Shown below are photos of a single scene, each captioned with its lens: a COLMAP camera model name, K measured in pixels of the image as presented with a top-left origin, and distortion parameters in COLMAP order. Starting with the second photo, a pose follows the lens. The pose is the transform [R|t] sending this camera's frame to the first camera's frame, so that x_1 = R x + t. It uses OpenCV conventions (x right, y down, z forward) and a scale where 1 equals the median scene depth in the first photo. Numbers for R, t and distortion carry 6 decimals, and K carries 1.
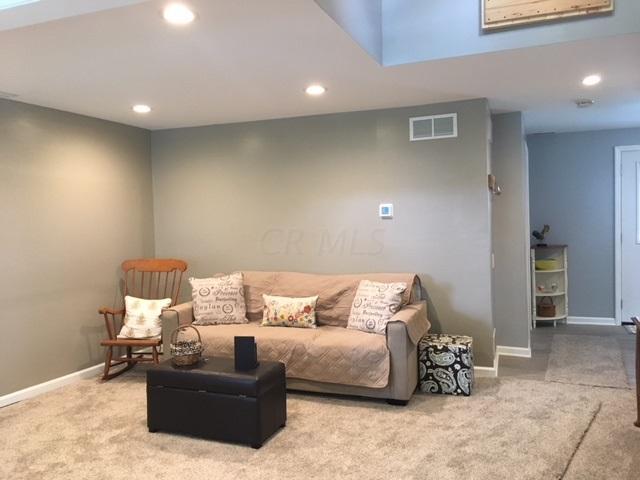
lens RADIAL K [[549.8, 0, 320.0], [0, 549.8, 240.0], [0, 0, 1]] dist [0.081237, -0.109985]
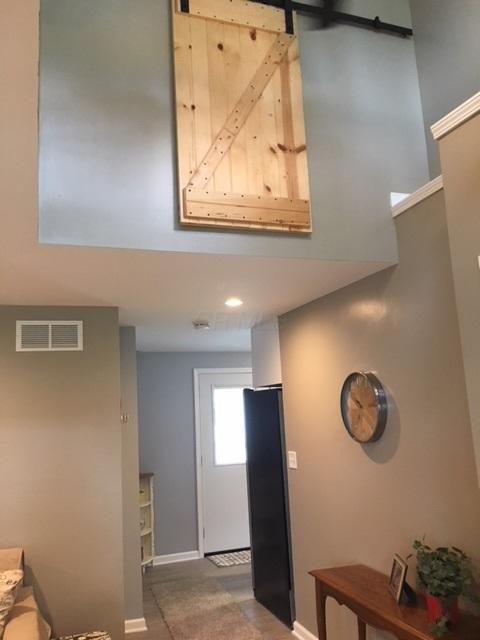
lens RADIAL K [[549.8, 0, 240.0], [0, 549.8, 320.0], [0, 0, 1]] dist [0.081237, -0.109985]
pose [[0.743680, 0.098975, 0.661168, -0.105880], [0.057740, 0.975776, -0.211017, -0.051370], [-0.666037, 0.195105, 0.719950, 0.284669]]
